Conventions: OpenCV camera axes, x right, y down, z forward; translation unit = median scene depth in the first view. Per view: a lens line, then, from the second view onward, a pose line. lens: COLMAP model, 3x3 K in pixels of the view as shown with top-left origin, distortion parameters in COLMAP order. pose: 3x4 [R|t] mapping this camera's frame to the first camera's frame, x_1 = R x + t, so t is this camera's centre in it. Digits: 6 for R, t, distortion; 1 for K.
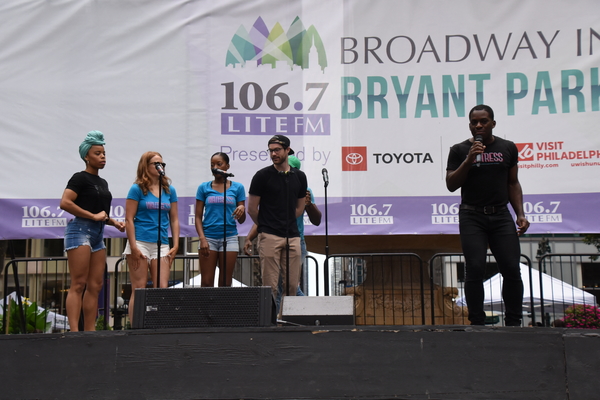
lens RADIAL K [[1164.8, 0, 284.3], [0, 1164.8, 199.3], [0, 0, 1]] dist [0.512037, 0.396562]
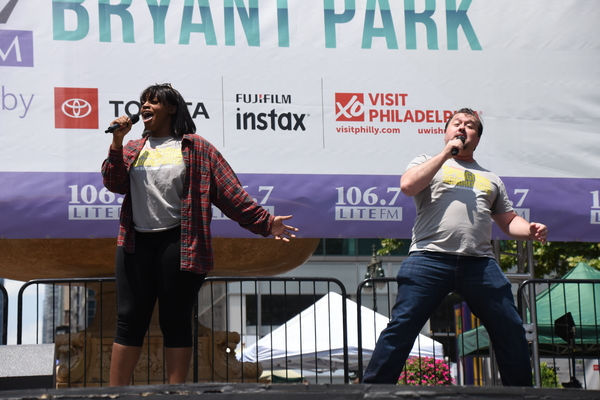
lens RADIAL K [[1727.7, 0, 300.8], [0, 1727.7, 209.8], [0, 0, 1]] dist [0.989031, 1.284120]
pose [[0.982085, 0.019152, 0.187464, 0.005315], [-0.018074, 0.999809, -0.007457, 0.021077], [-0.187571, 0.003935, 0.982243, 0.104308]]
